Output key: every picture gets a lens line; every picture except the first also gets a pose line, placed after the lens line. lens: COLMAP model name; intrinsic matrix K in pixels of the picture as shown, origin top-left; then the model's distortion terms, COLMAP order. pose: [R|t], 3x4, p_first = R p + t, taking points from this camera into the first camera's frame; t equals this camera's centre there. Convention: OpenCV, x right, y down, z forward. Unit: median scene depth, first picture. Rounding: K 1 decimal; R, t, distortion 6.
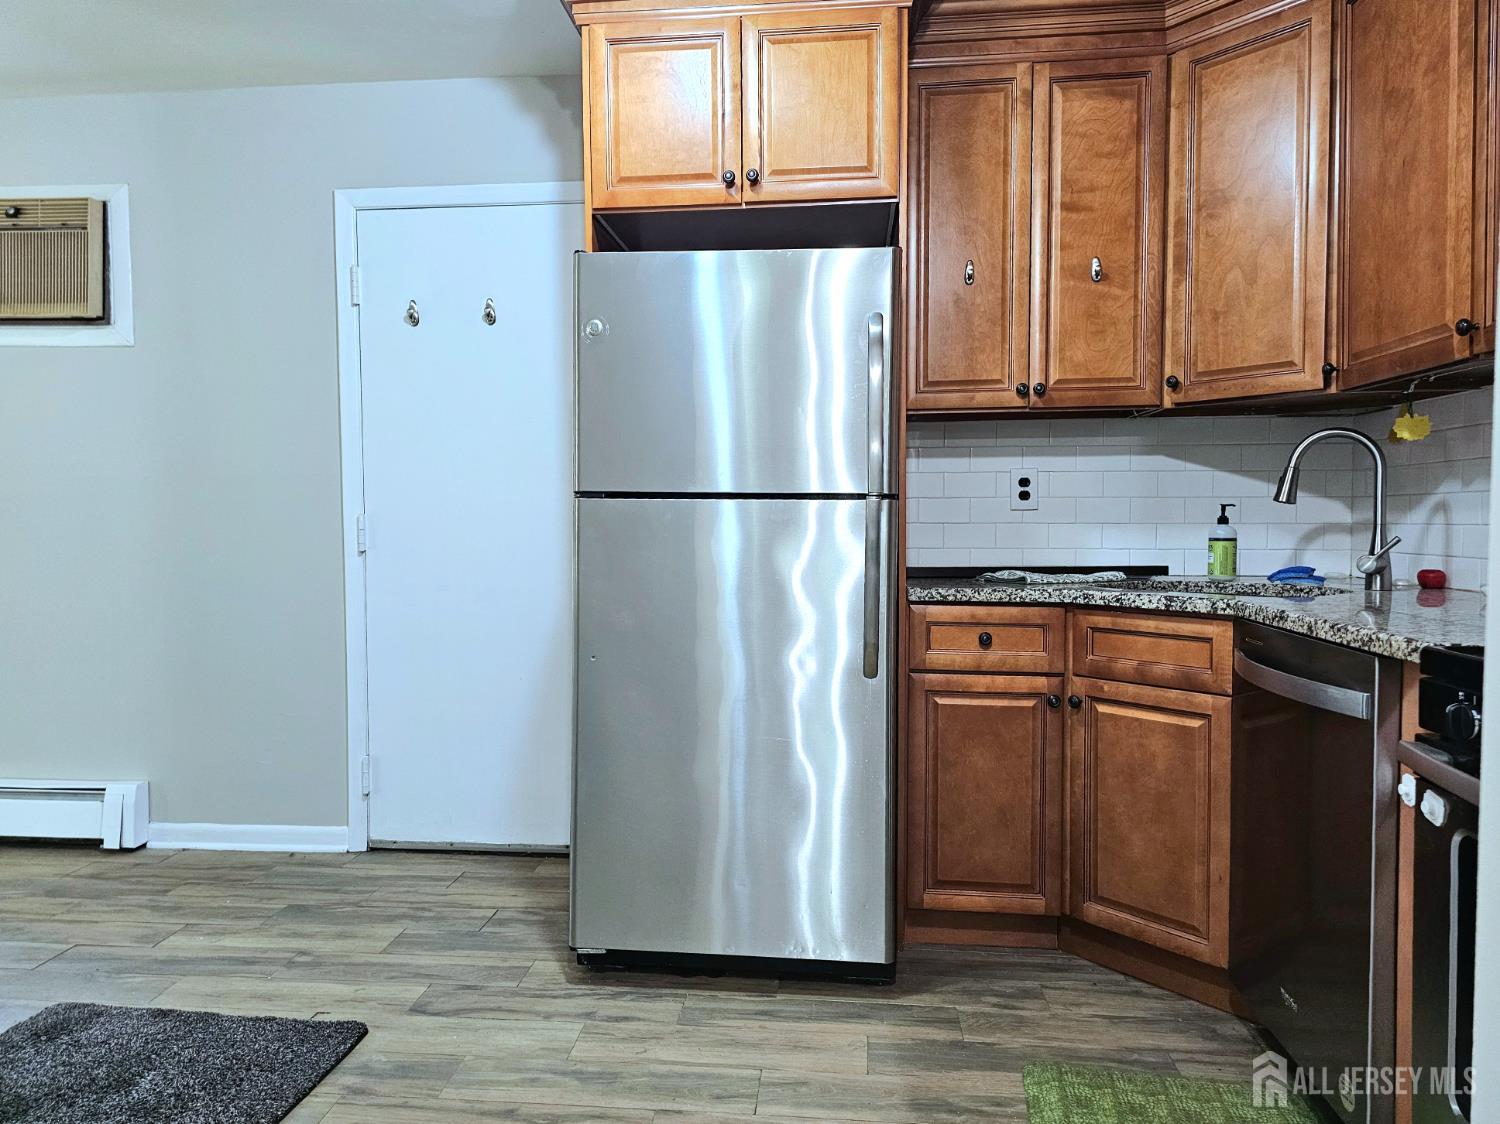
lens RADIAL K [[1000.9, 0, 746.7], [0, 1000.9, 577.8], [0, 0, 1]] dist [0.004384, -0.002355]
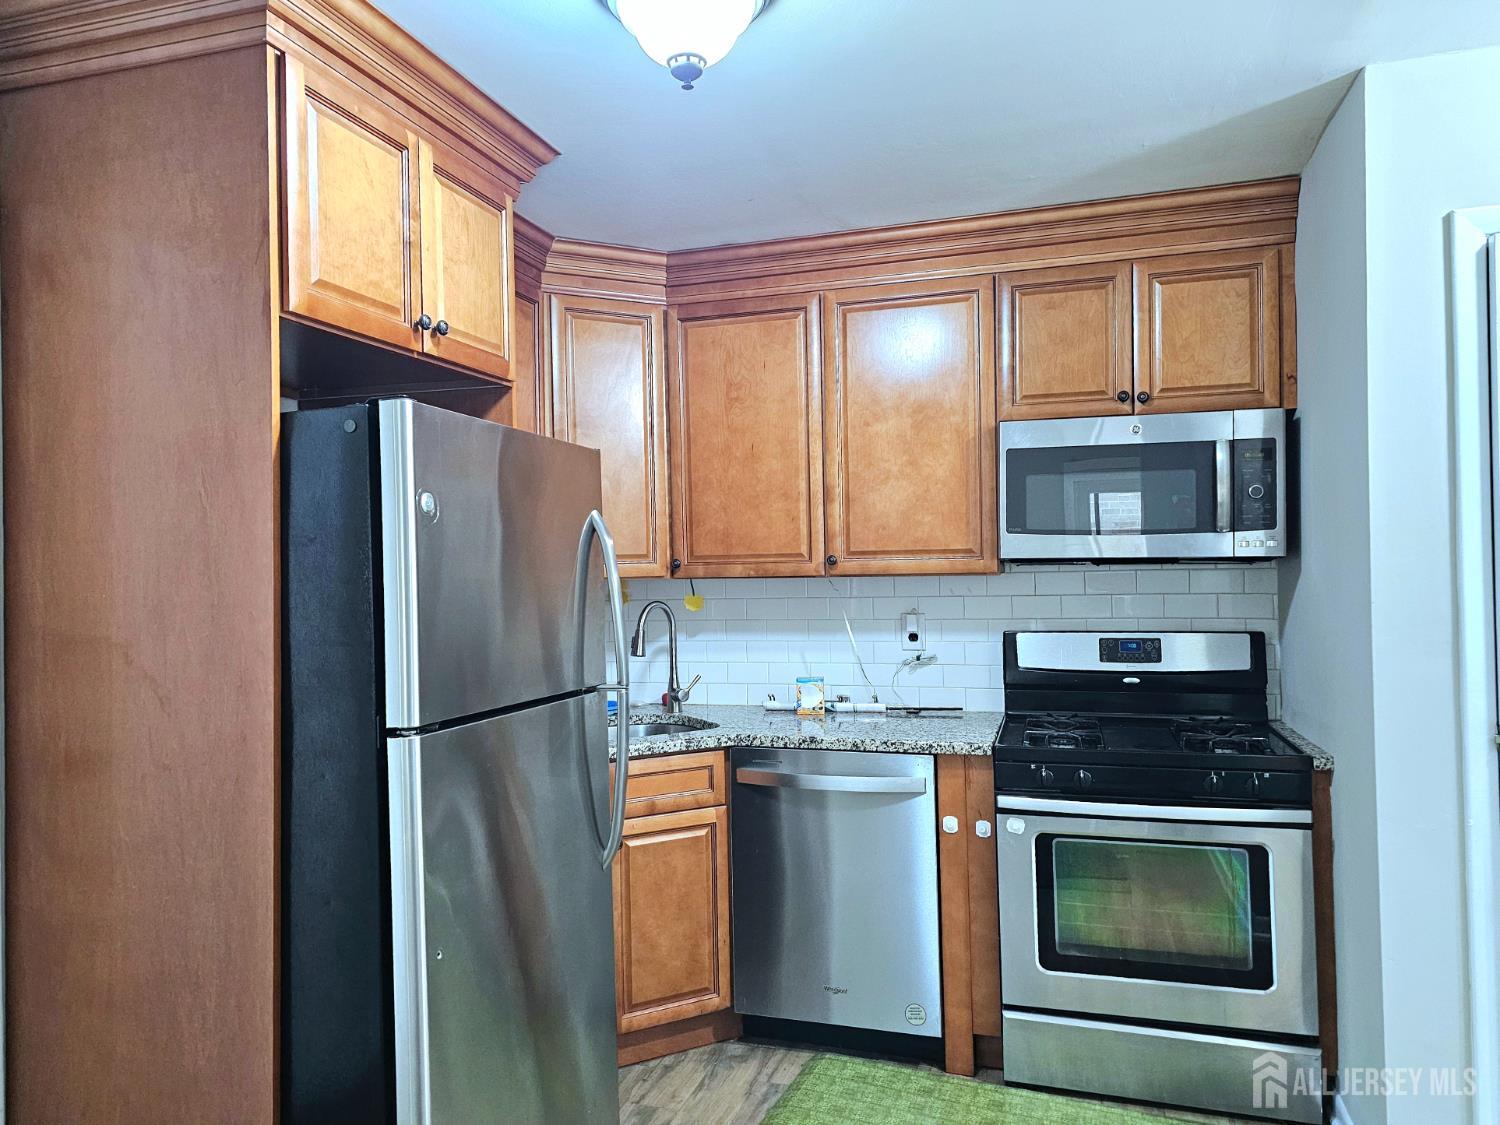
lens RADIAL K [[1000.9, 0, 746.7], [0, 1000.9, 578.3], [0, 0, 1]] dist [0.004384, -0.002355]
pose [[0.228184, 0.000154, 0.973618, -0.806402], [0.084931, 0.996185, -0.020062, -0.153189], [-0.969907, 0.087269, 0.227300, 0.595156]]
